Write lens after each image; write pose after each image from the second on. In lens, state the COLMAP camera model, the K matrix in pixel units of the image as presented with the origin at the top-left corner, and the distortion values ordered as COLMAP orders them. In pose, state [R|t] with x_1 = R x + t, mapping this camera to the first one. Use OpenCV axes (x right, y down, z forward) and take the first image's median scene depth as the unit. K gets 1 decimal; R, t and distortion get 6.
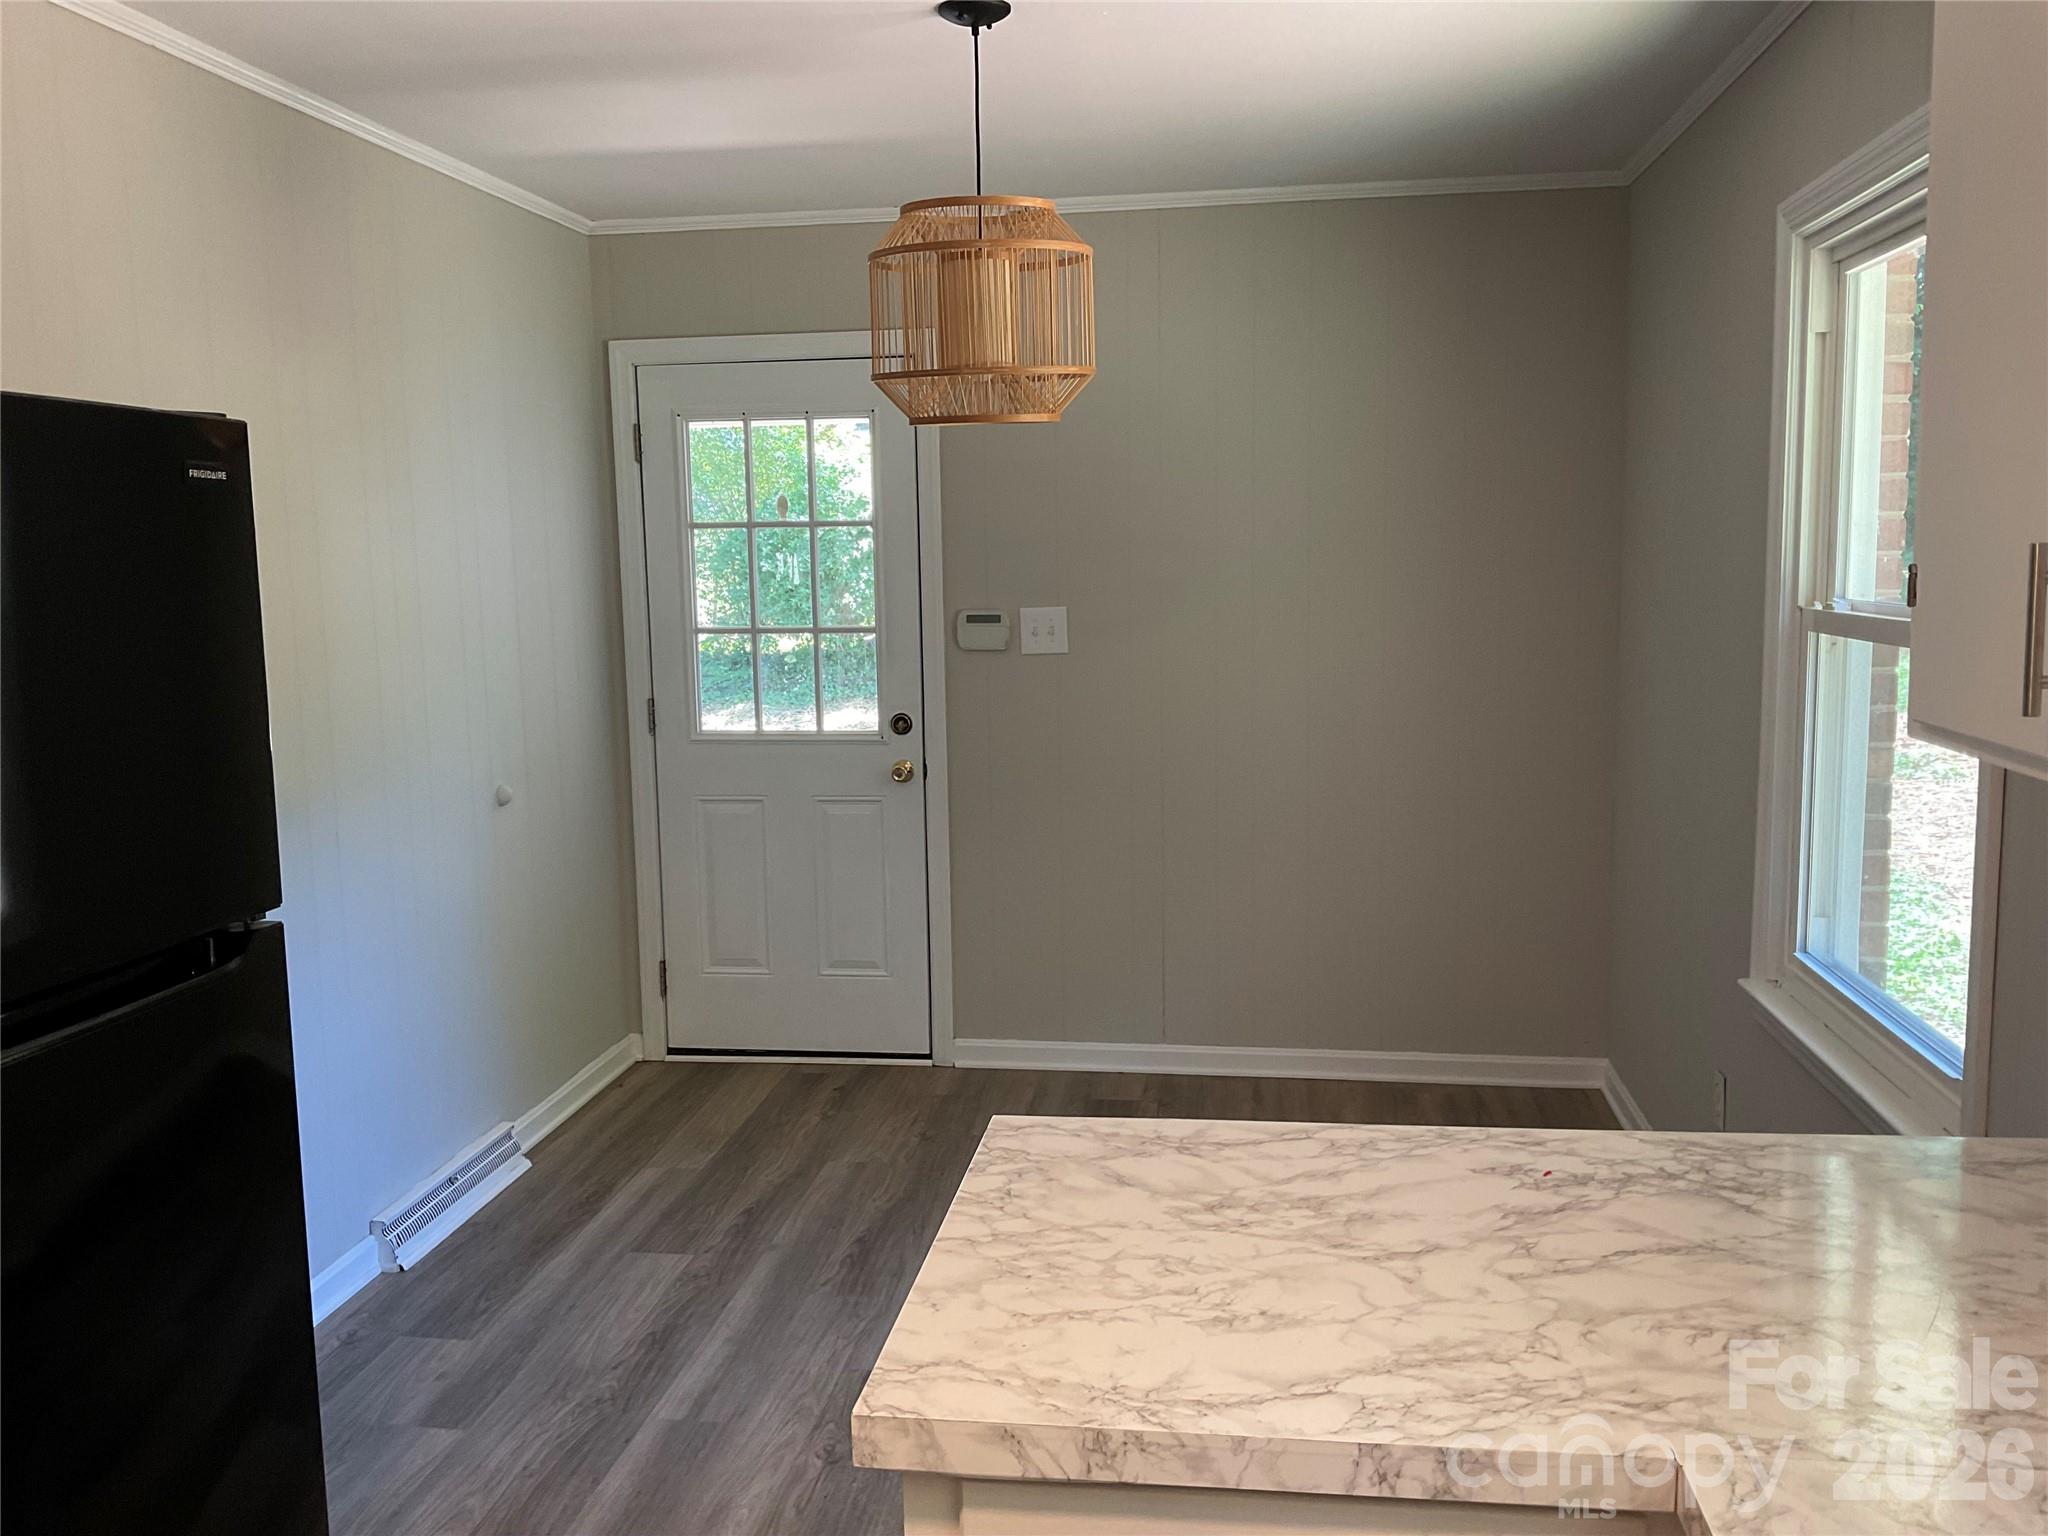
lens RADIAL K [[1679.1, 0, 1013.0], [0, 1679.1, 768.5], [0, 0, 1]] dist [0.068373, -0.132462]
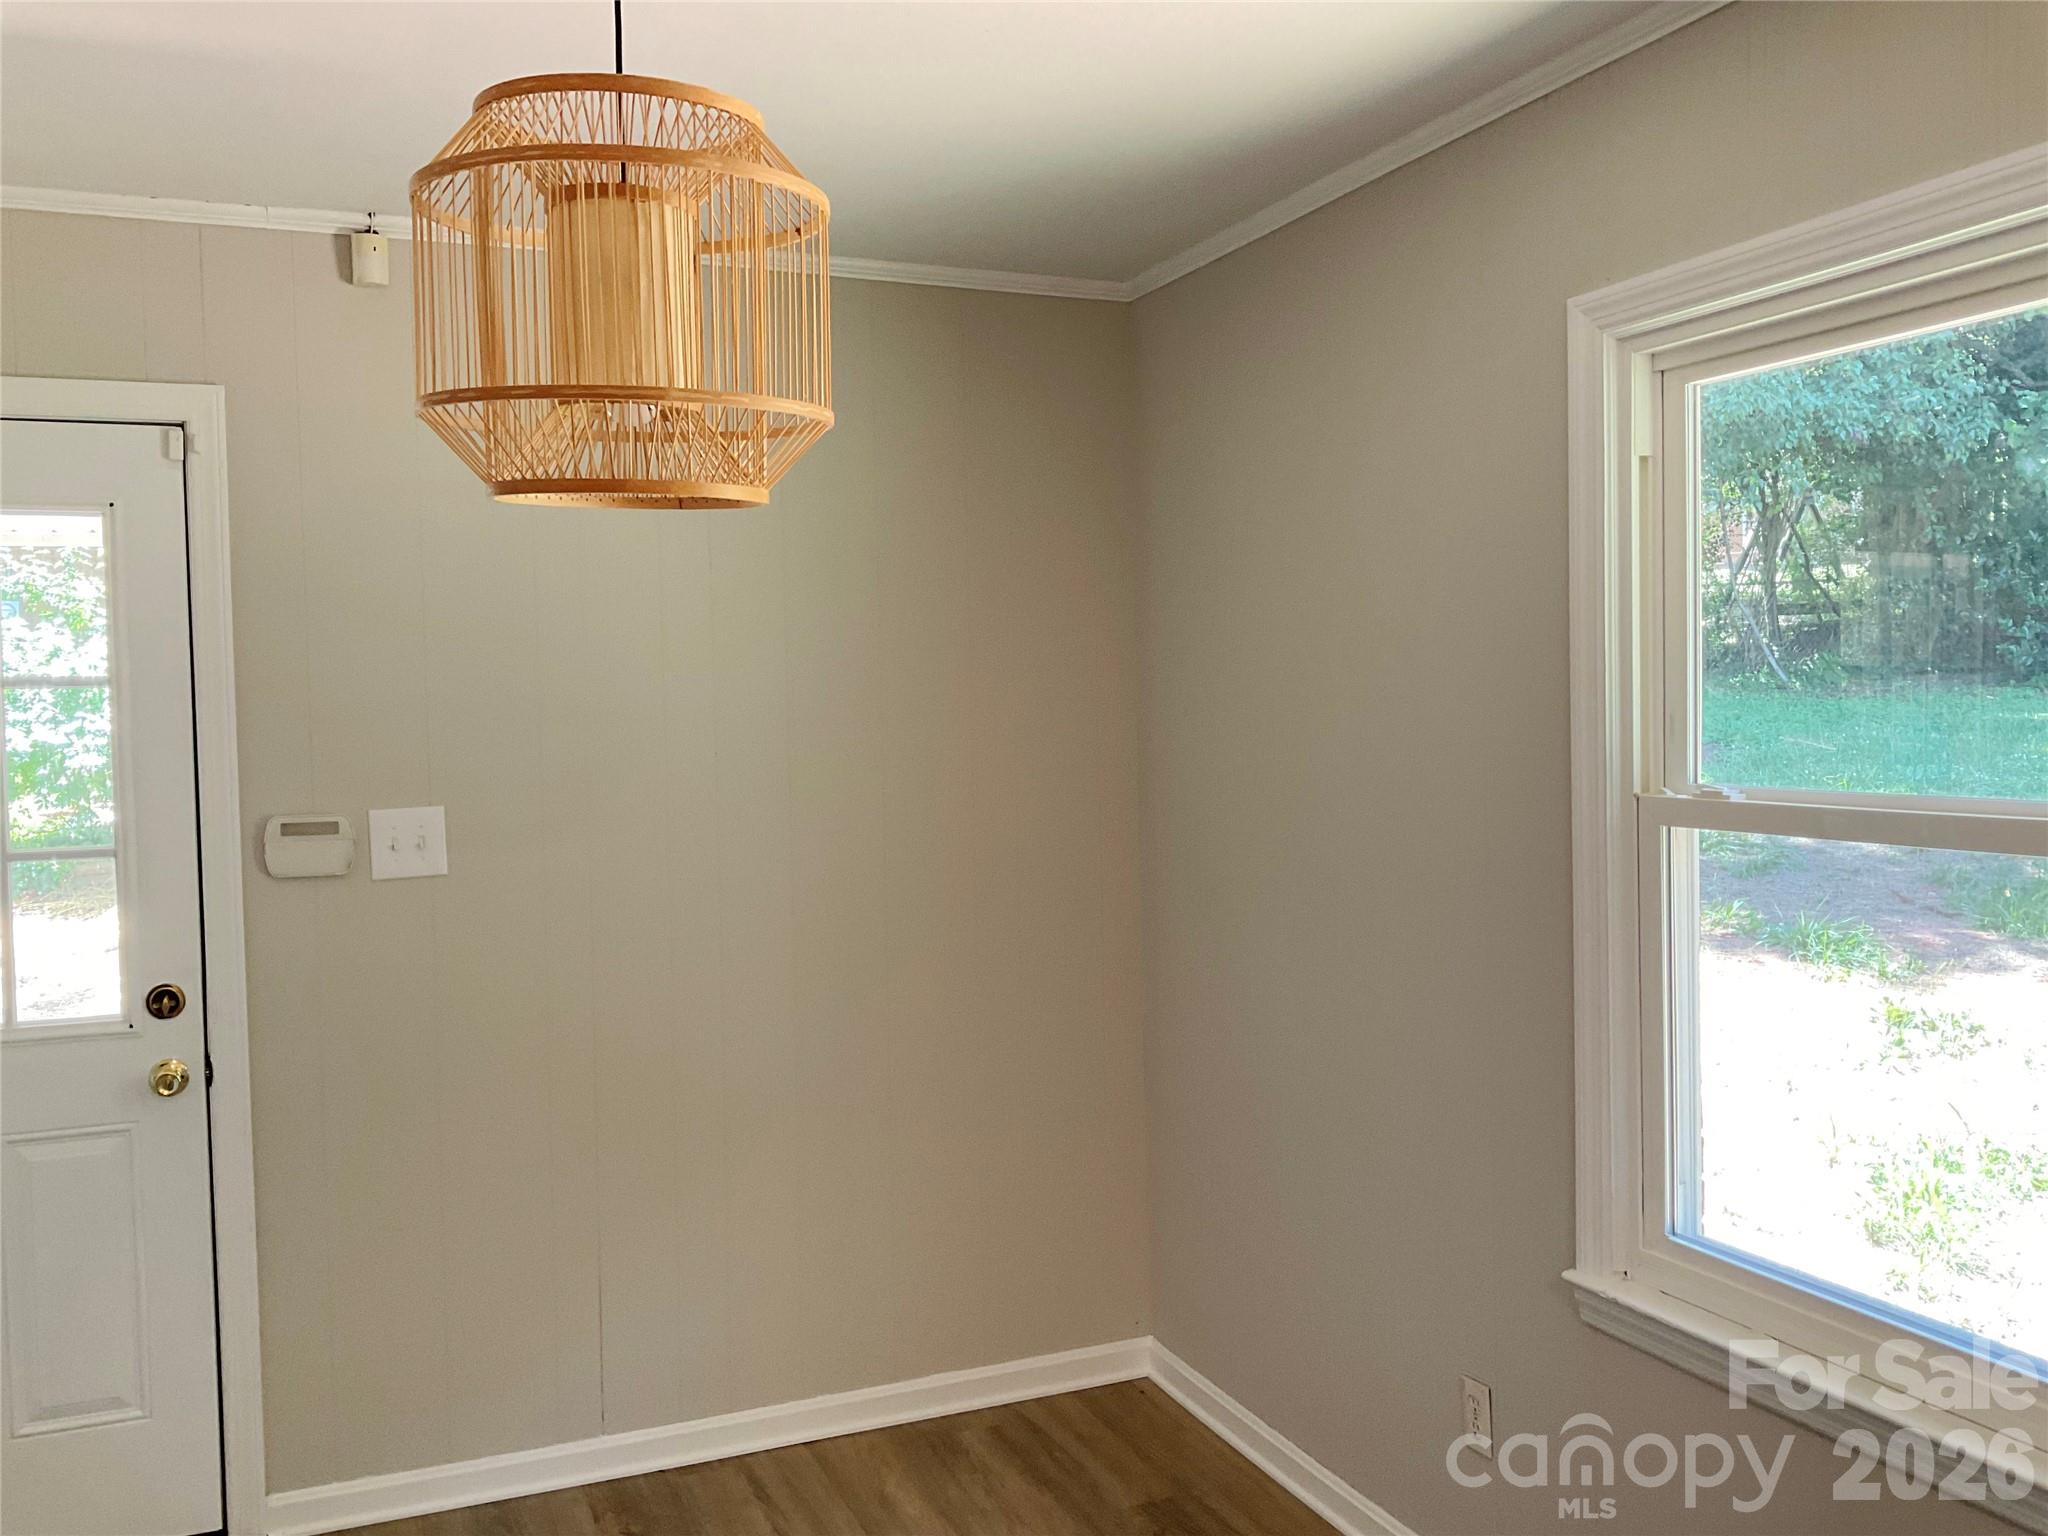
lens RADIAL K [[1679.1, 0, 1032.1], [0, 1679.1, 773.6], [0, 0, 1]] dist [0.068373, -0.132462]
pose [[0.851775, -0.017775, 0.523607, -0.121901], [0.069077, 0.994509, -0.078611, -0.039692], [-0.519334, 0.103128, 0.848326, 0.300811]]
